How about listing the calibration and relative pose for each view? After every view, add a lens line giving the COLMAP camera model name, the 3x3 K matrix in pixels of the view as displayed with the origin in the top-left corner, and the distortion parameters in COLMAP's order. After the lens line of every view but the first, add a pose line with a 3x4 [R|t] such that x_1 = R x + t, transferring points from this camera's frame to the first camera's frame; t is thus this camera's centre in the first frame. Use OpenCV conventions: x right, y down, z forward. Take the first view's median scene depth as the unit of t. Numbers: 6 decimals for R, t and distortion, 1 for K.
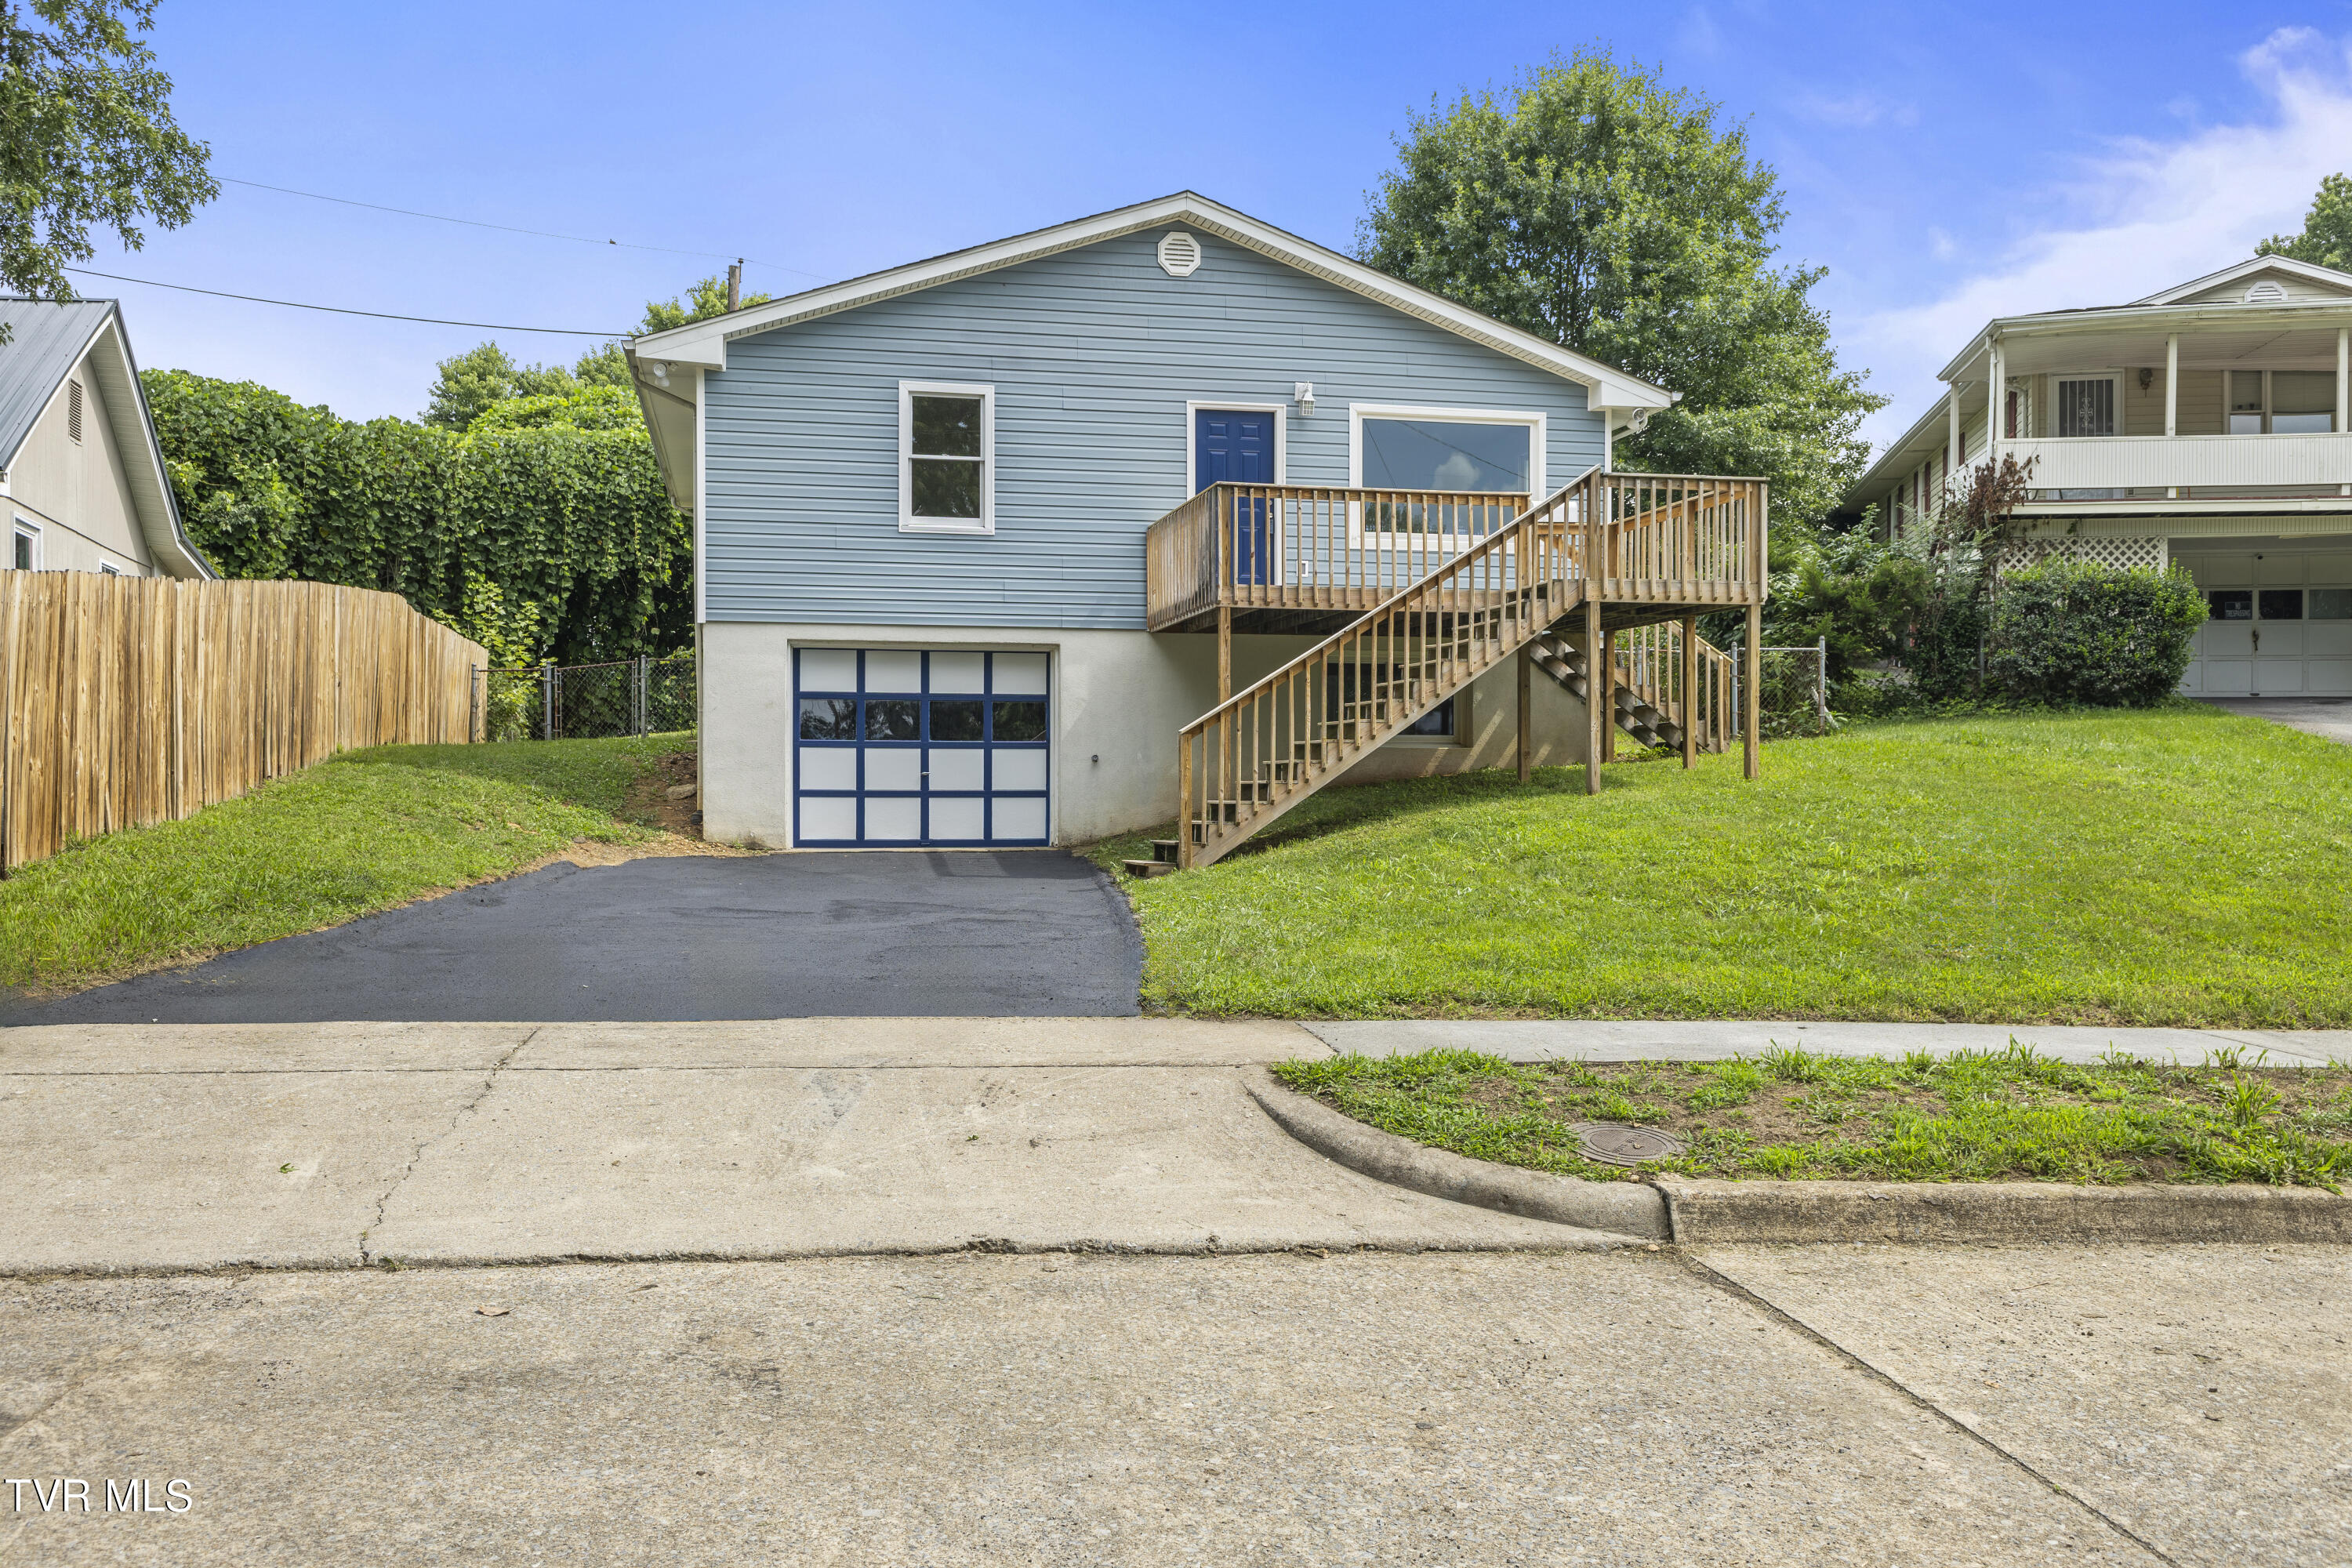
lens RADIAL K [[1895.3, 0, 1186.8], [0, 1895.3, 772.6], [0, 0, 1]] dist [0.026700, -0.061713]
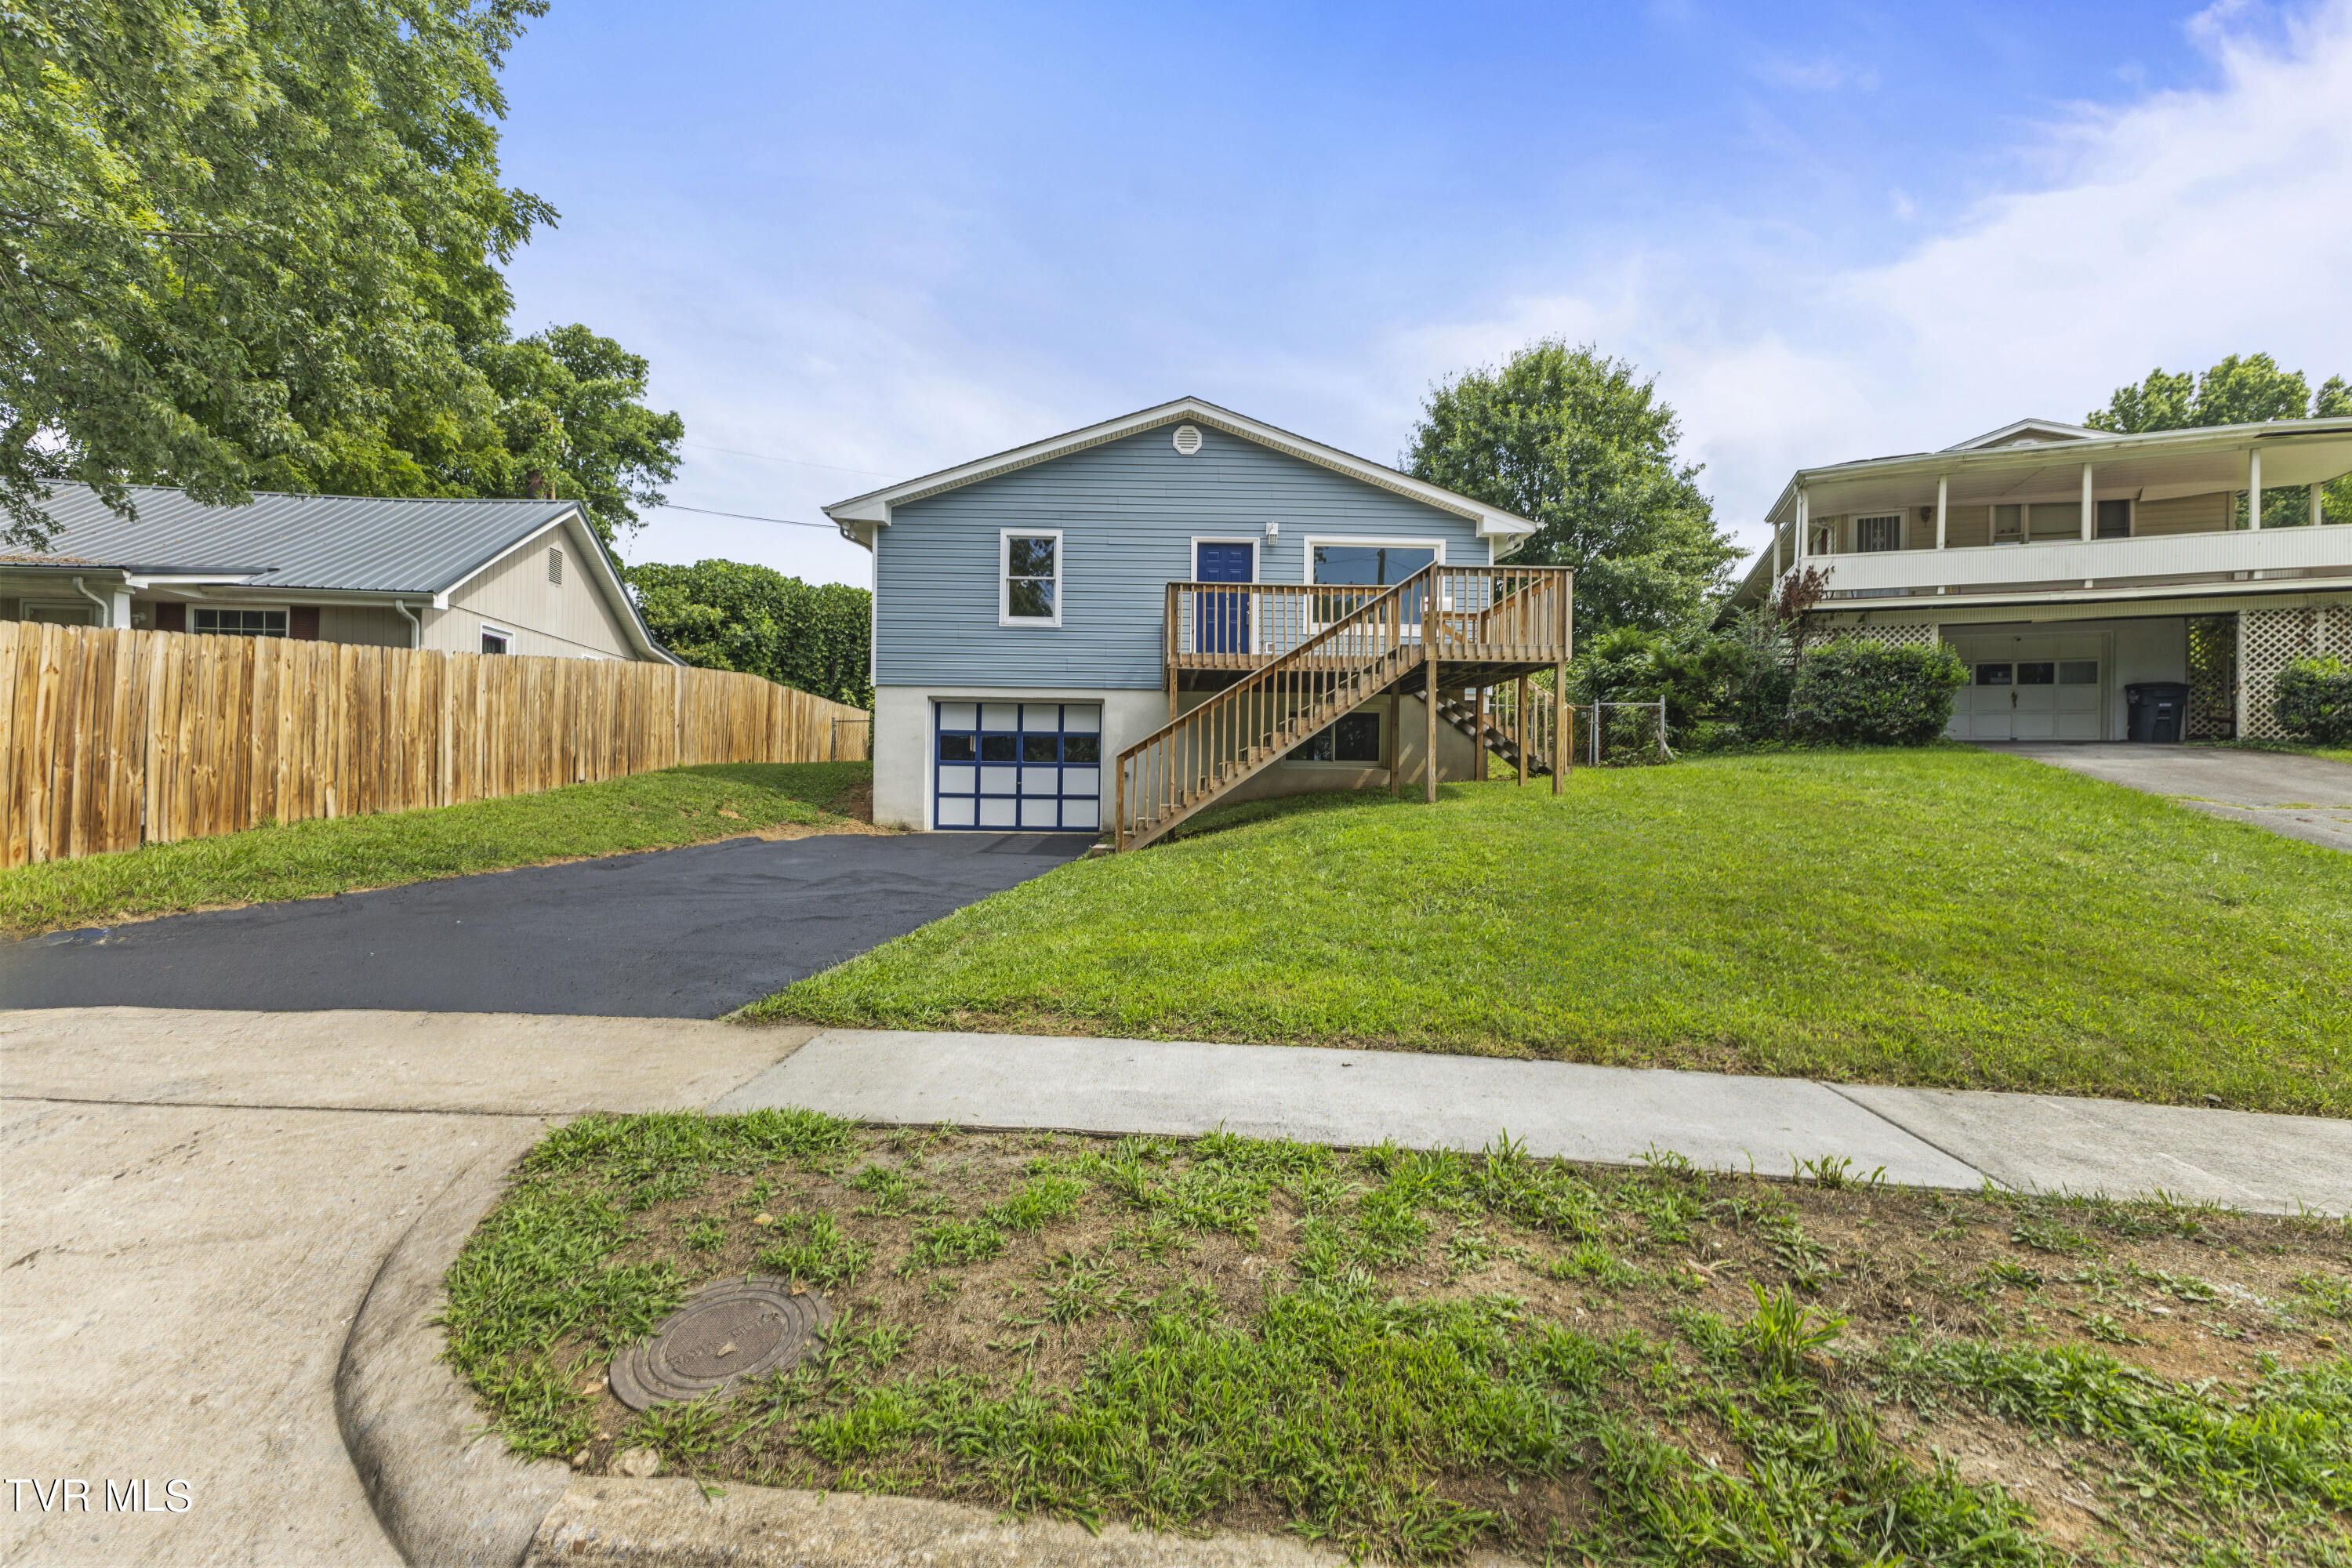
lens RADIAL K [[1005.7, 0, 1177.9], [0, 1005.7, 775.2], [0, 0, 1]] dist [0.001632, 0.000503]
pose [[0.980778, 0.010388, -0.194852, 0.144656], [-0.012387, 0.999882, -0.009045, -0.000306], [0.194735, 0.011284, 0.980791, 0.216193]]
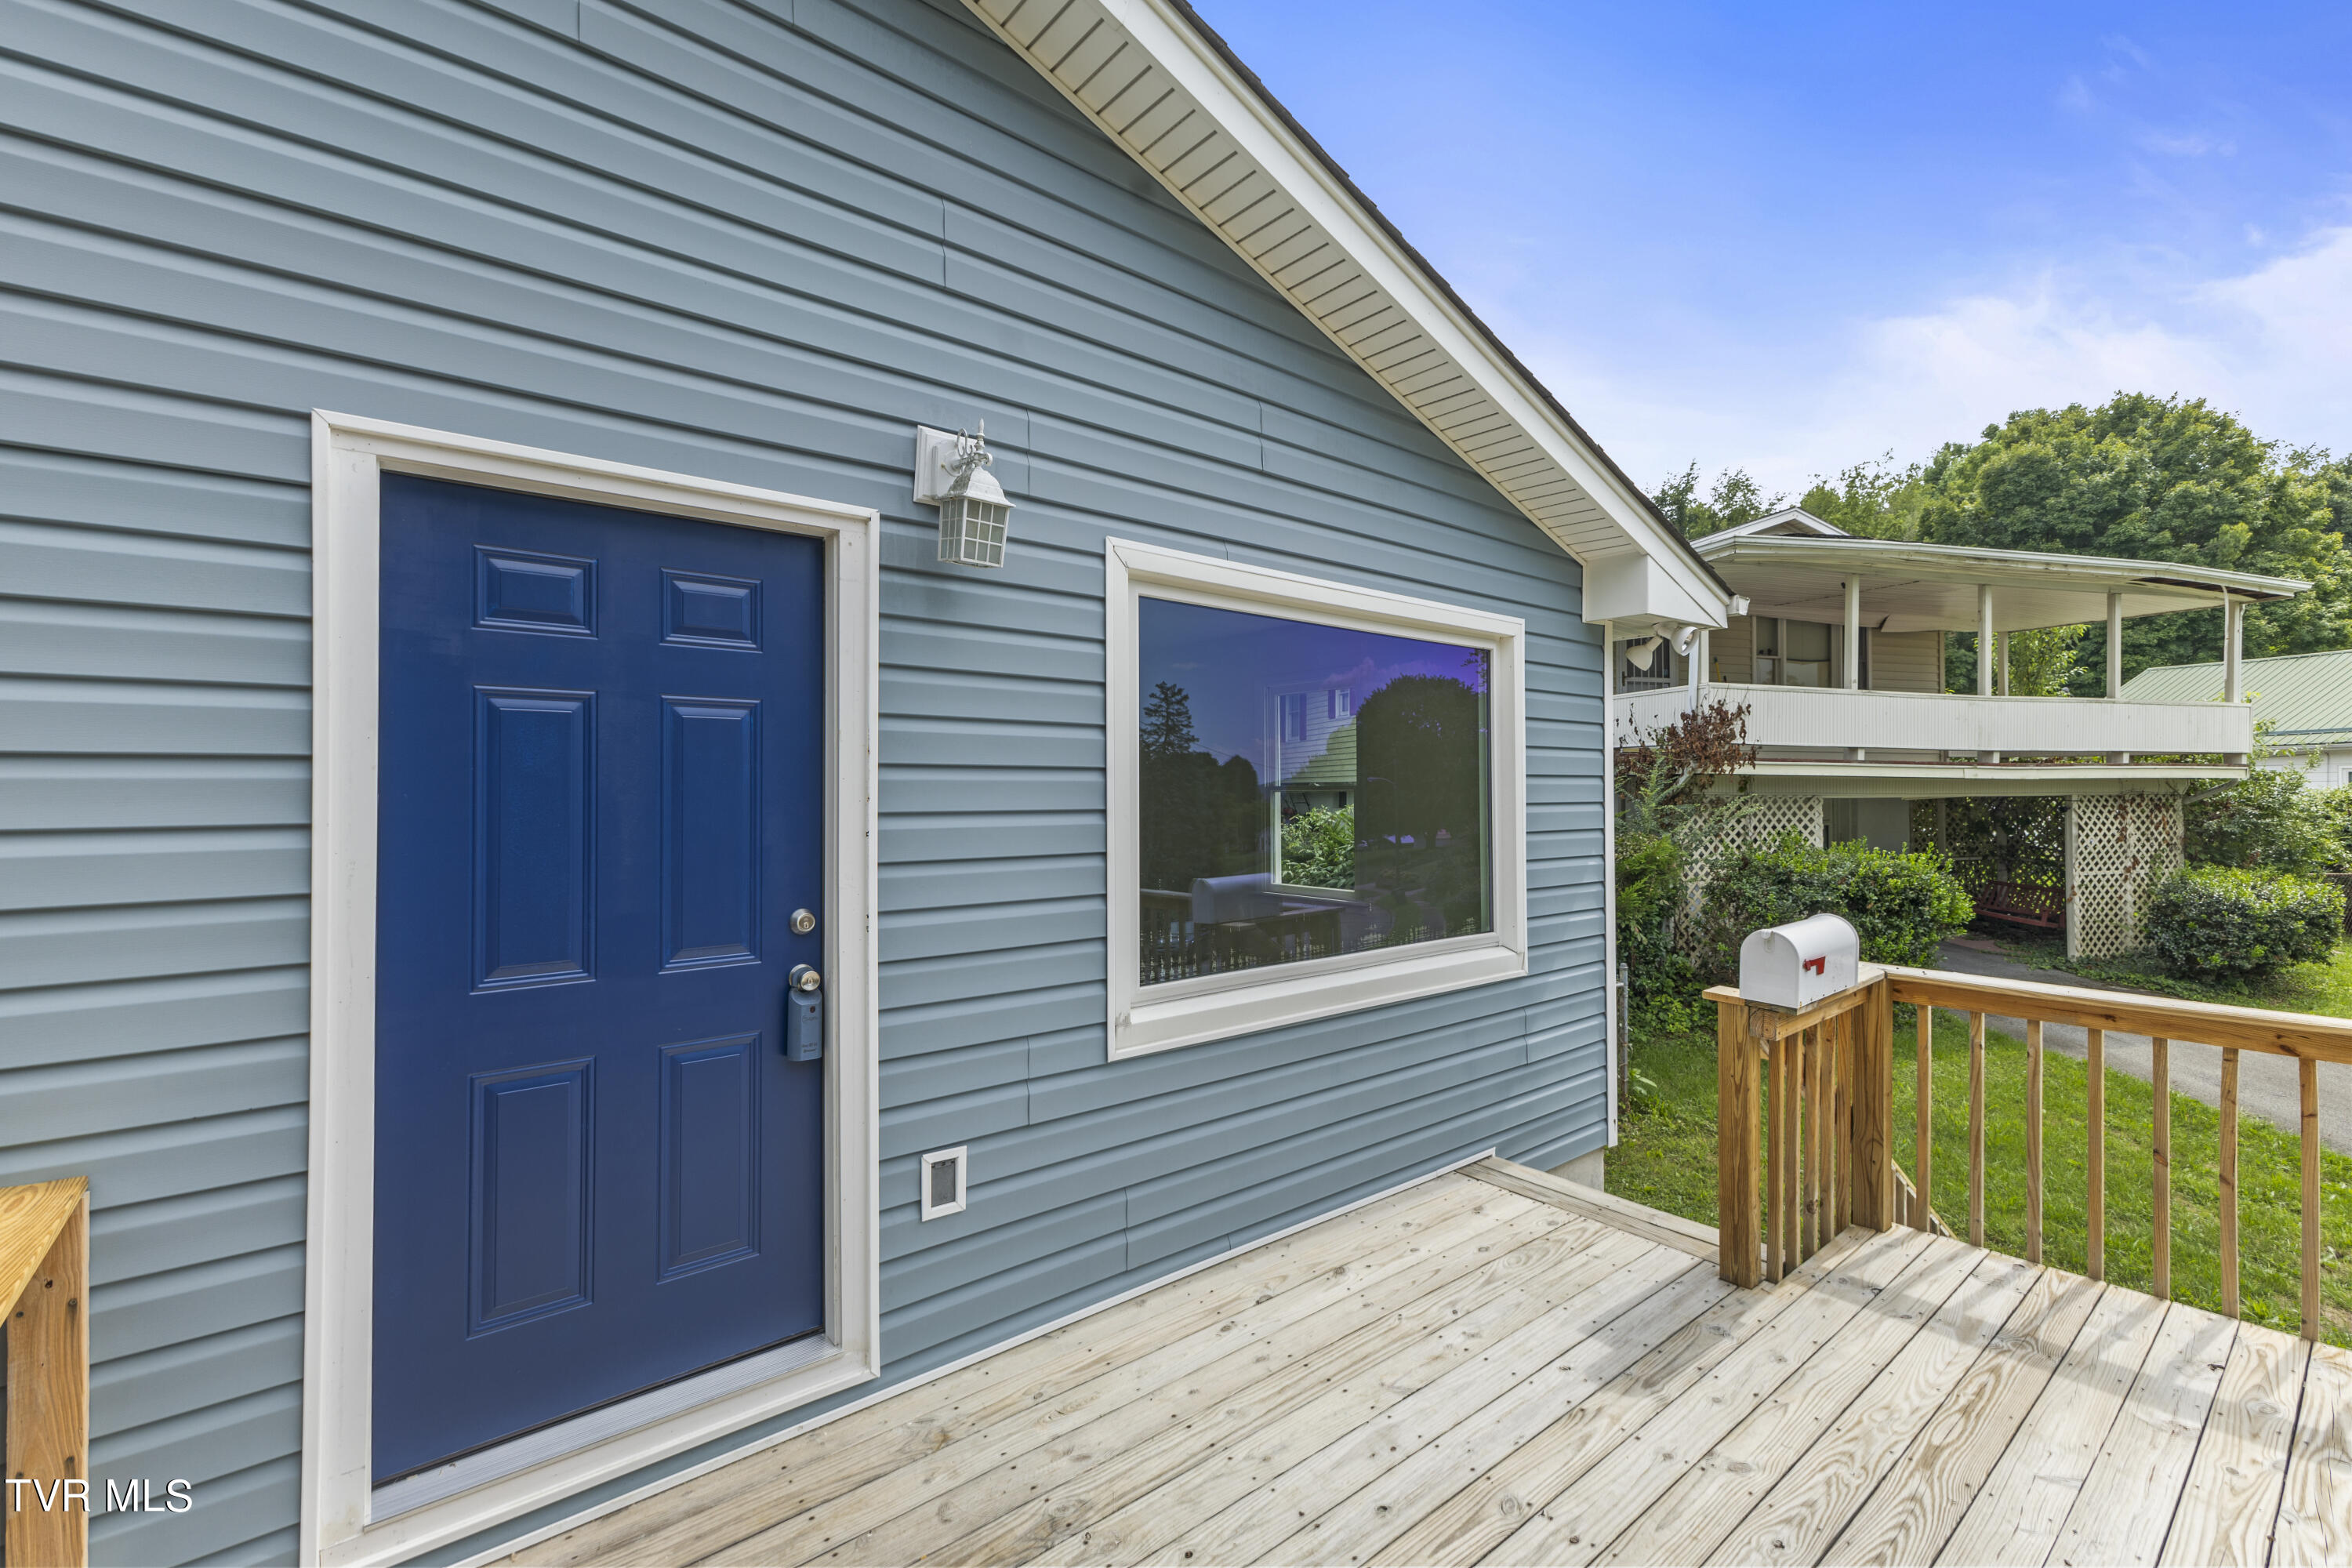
lens RADIAL K [[1005.7, 0, 1177.9], [0, 1005.7, 775.2], [0, 0, 1]] dist [0.001632, 0.000503]
pose [[0.892177, 0.004453, 0.451665, 0.028696], [-0.000206, 0.999955, -0.009451, -0.159218], [-0.451687, 0.008339, 0.892138, 0.868149]]
